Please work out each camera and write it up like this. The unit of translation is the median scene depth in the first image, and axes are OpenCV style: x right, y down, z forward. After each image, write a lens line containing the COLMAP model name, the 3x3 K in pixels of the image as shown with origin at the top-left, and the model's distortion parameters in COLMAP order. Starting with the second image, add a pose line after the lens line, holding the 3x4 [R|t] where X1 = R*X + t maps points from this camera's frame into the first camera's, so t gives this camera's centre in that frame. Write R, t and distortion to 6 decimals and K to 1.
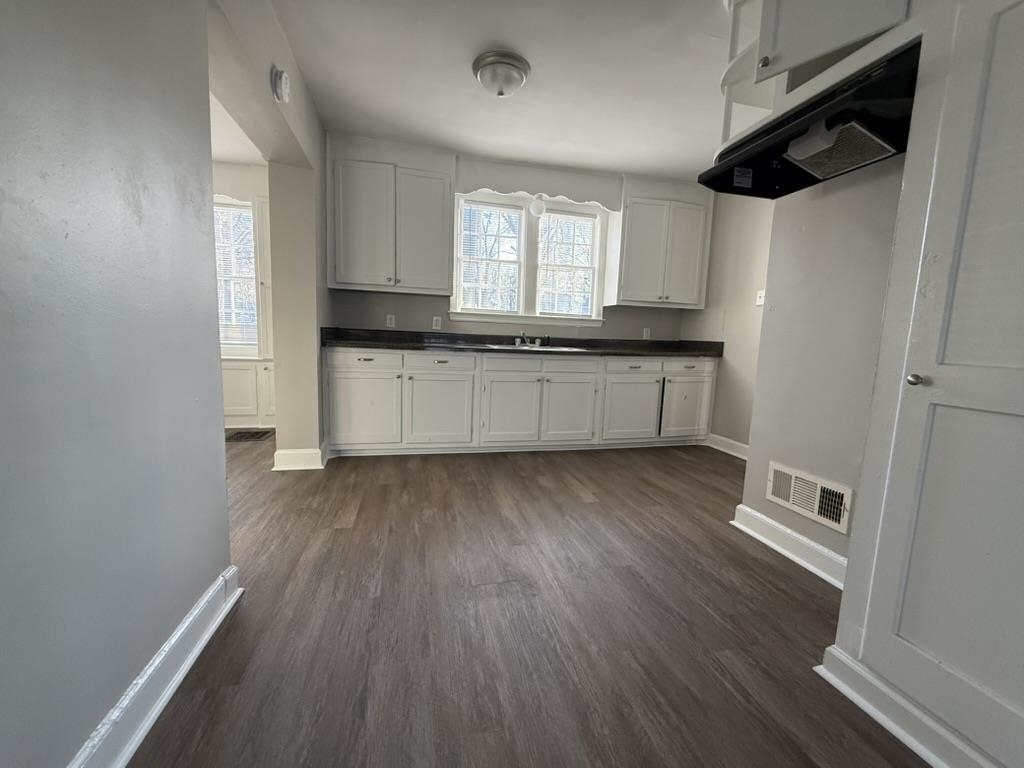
lens RADIAL K [[405.7, 0, 512.0], [0, 405.7, 384.0], [0, 0, 1]] dist [0.001785, -0.000299]
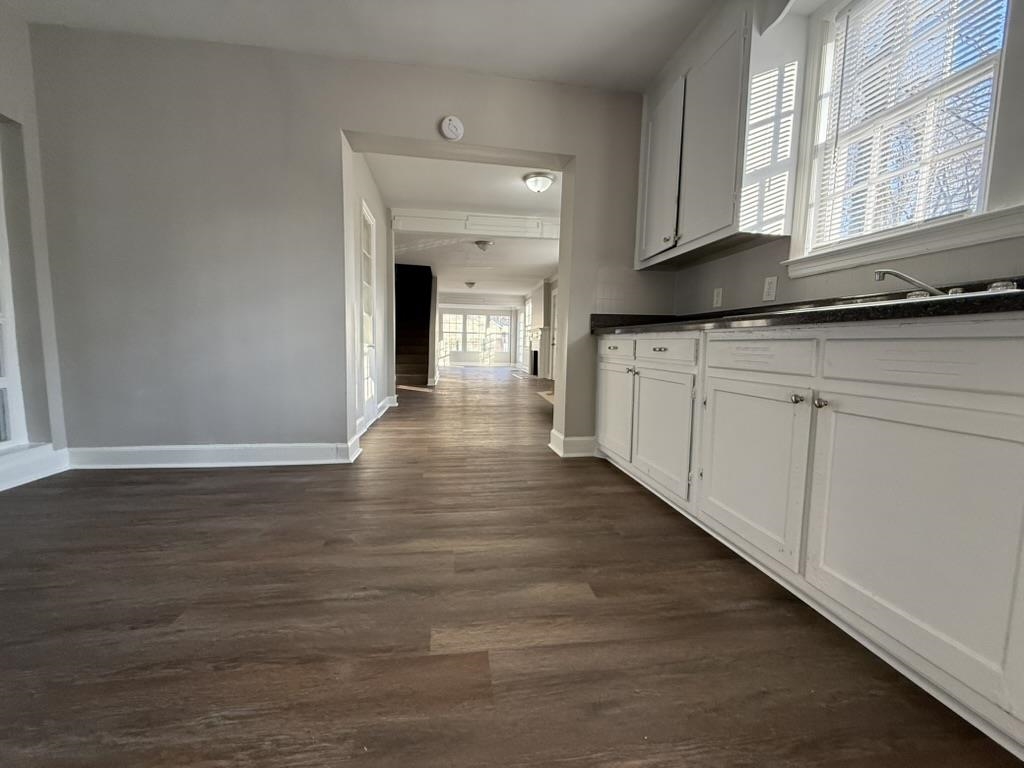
lens RADIAL K [[405.7, 0, 512.0], [0, 405.7, 384.0], [0, 0, 1]] dist [0.001785, -0.000299]
pose [[-0.085105, 0.051158, -0.995058, 0.409698], [-0.132476, 0.989233, 0.062189, -0.010193], [0.987526, 0.137113, -0.077411, 0.734544]]
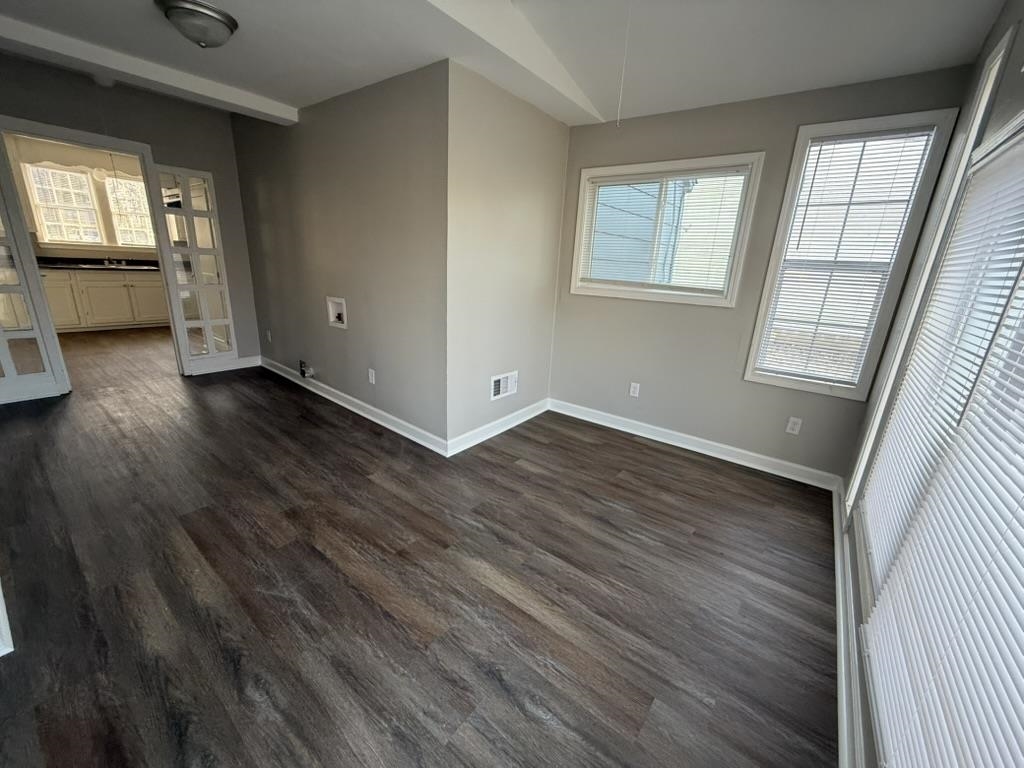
lens RADIAL K [[405.7, 0, 512.0], [0, 405.7, 384.0], [0, 0, 1]] dist [0.001785, -0.000299]
pose [[0.780476, -0.176189, 0.599846, 0.231576], [0.048663, 0.973677, 0.222675, 0.089530], [-0.623290, -0.144602, 0.768505, -1.395116]]
